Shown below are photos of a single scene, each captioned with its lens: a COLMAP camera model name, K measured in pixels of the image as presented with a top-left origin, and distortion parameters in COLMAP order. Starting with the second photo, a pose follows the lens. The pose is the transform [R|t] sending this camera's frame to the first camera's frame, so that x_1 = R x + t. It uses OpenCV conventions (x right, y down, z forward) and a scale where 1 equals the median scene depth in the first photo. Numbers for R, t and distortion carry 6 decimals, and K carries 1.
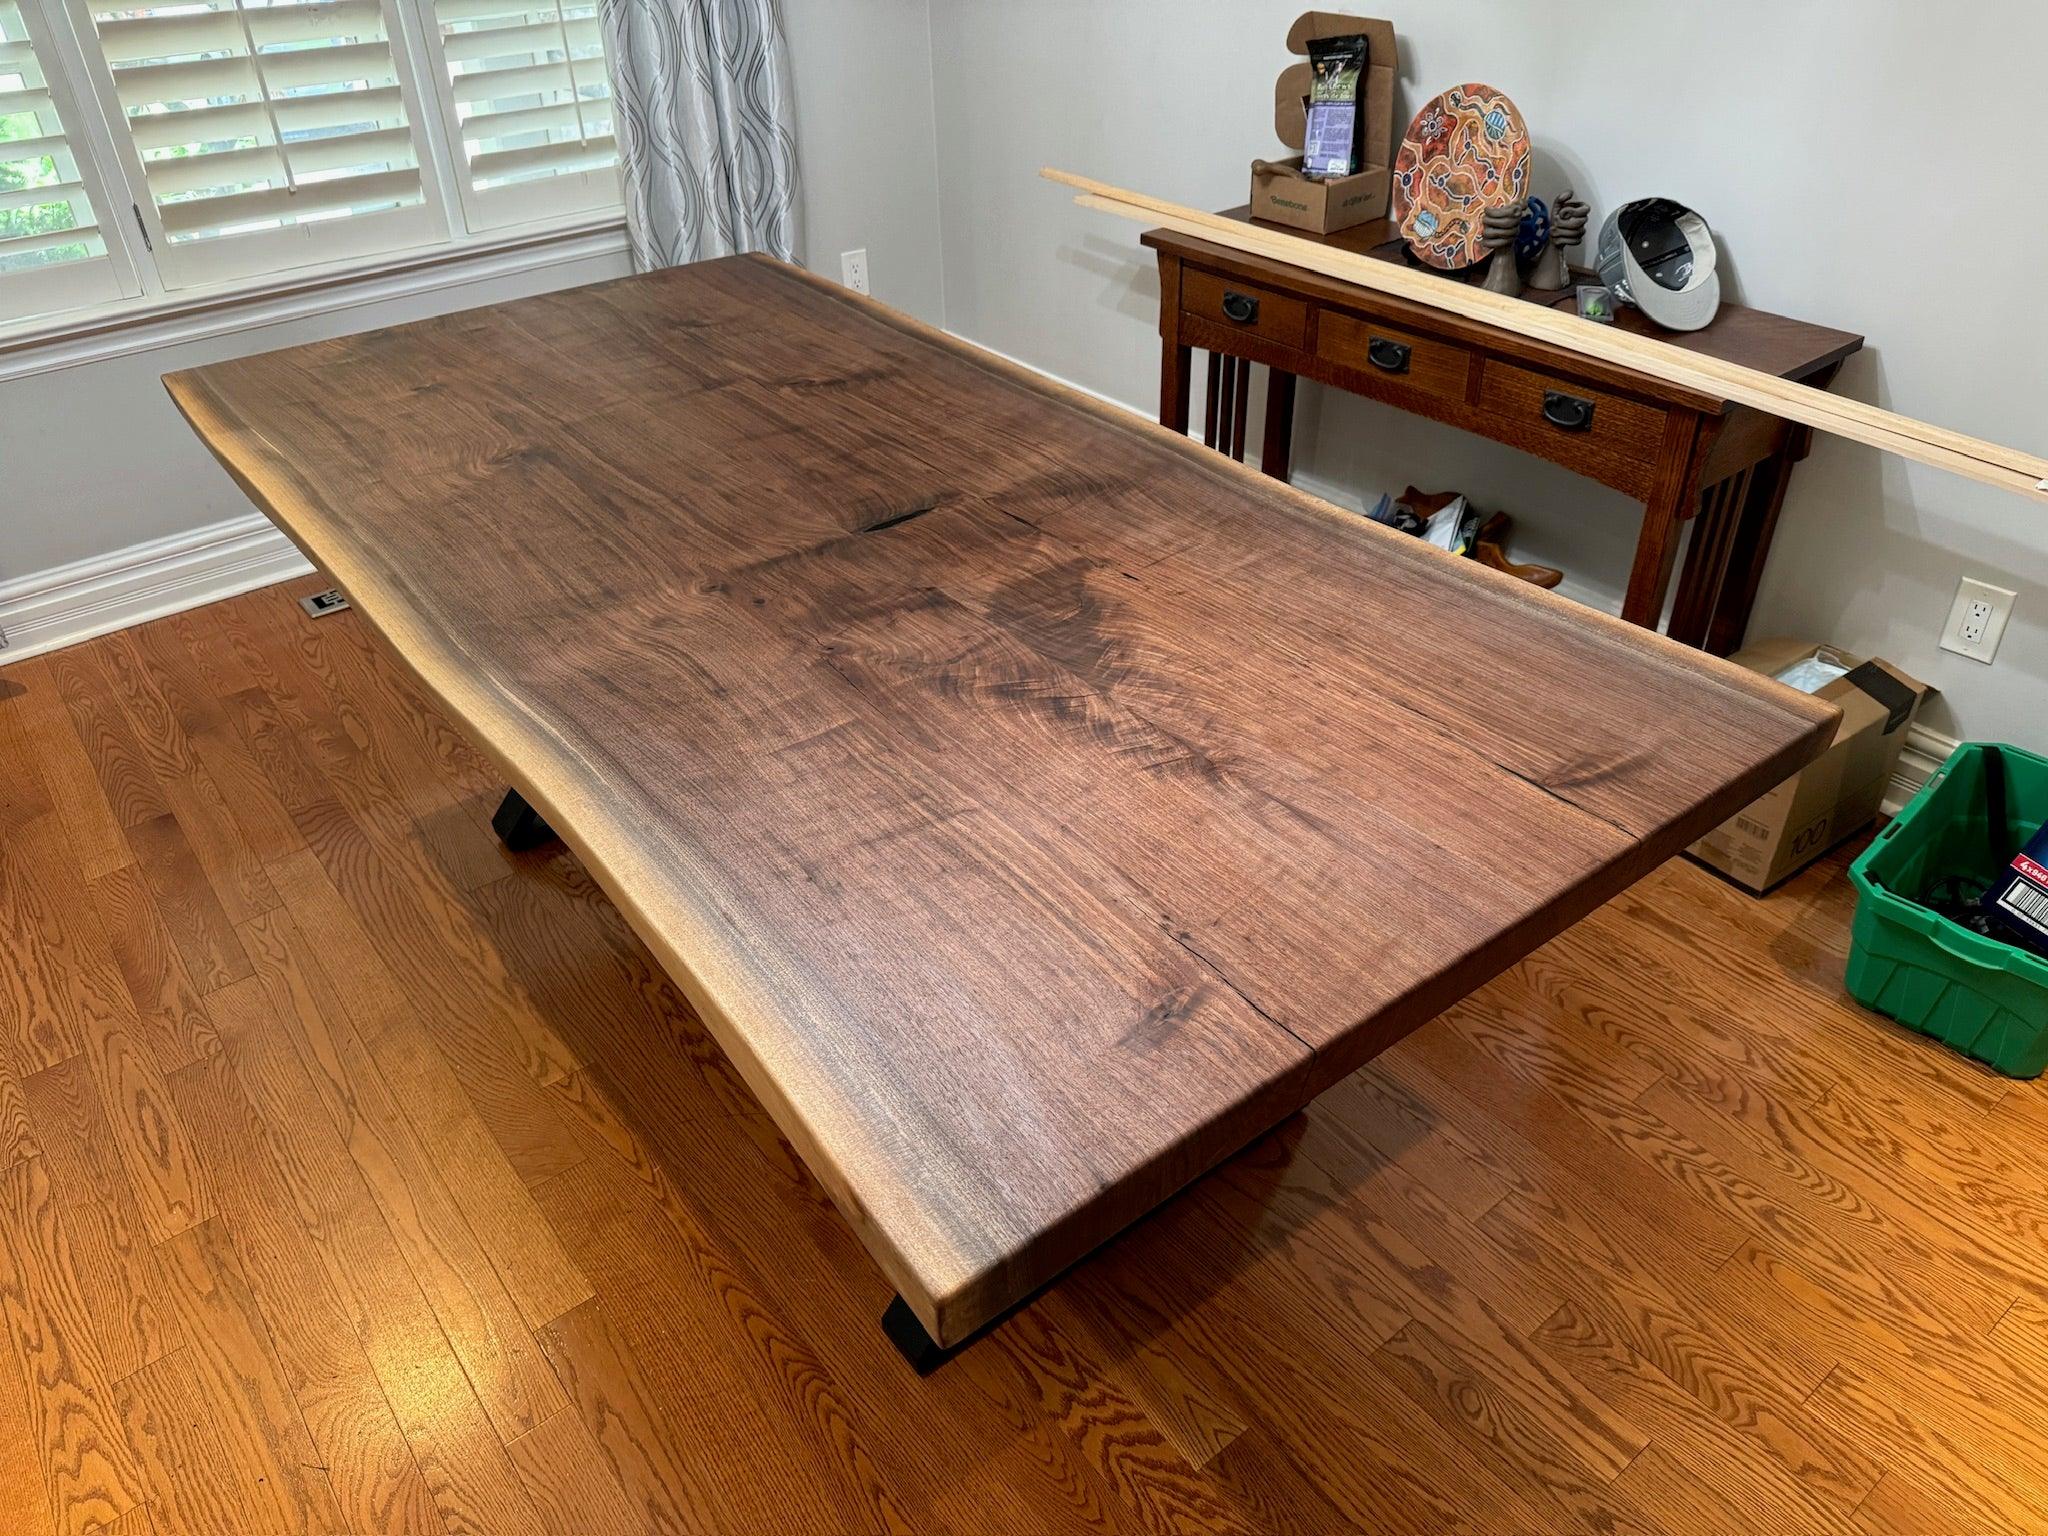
lens RADIAL K [[1470.1, 0, 998.6], [0, 1470.1, 764.6], [0, 0, 1]] dist [0.042261, -0.037244]
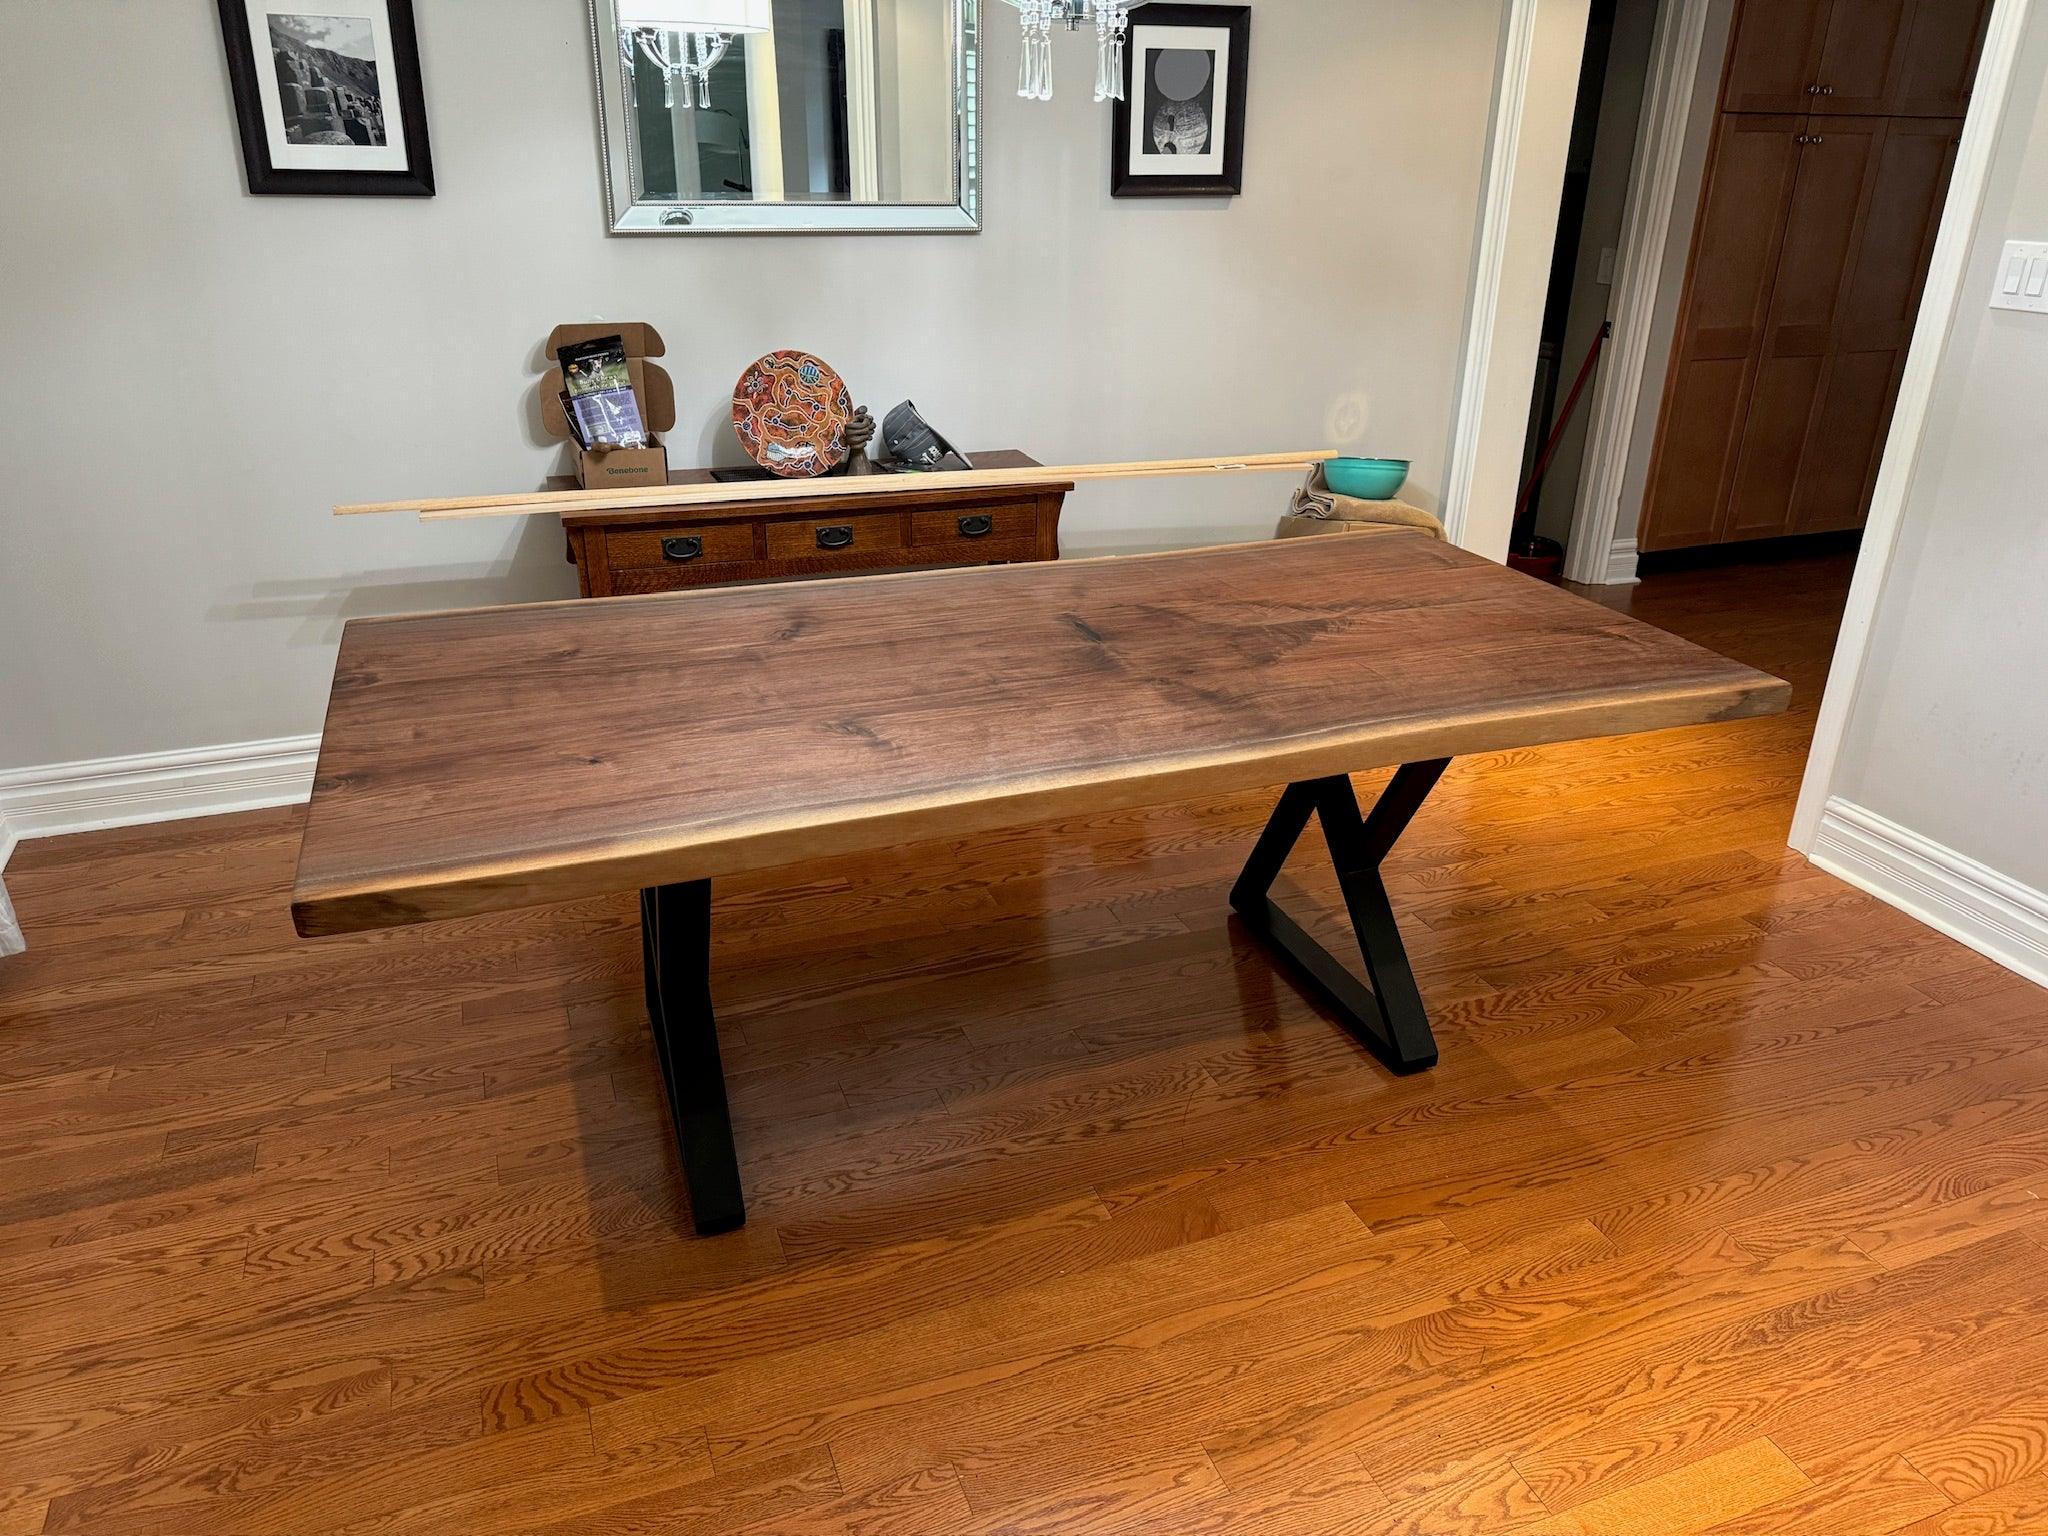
lens RADIAL K [[1438.6, 0, 1026.9], [0, 1438.6, 793.9], [0, 0, 1]] dist [0.136460, -0.228867]
pose [[0.282566, -0.372582, 0.883934, -1.079384], [0.527657, 0.829920, 0.181140, -0.254345], [-0.801083, 0.415230, 0.431103, 0.417878]]
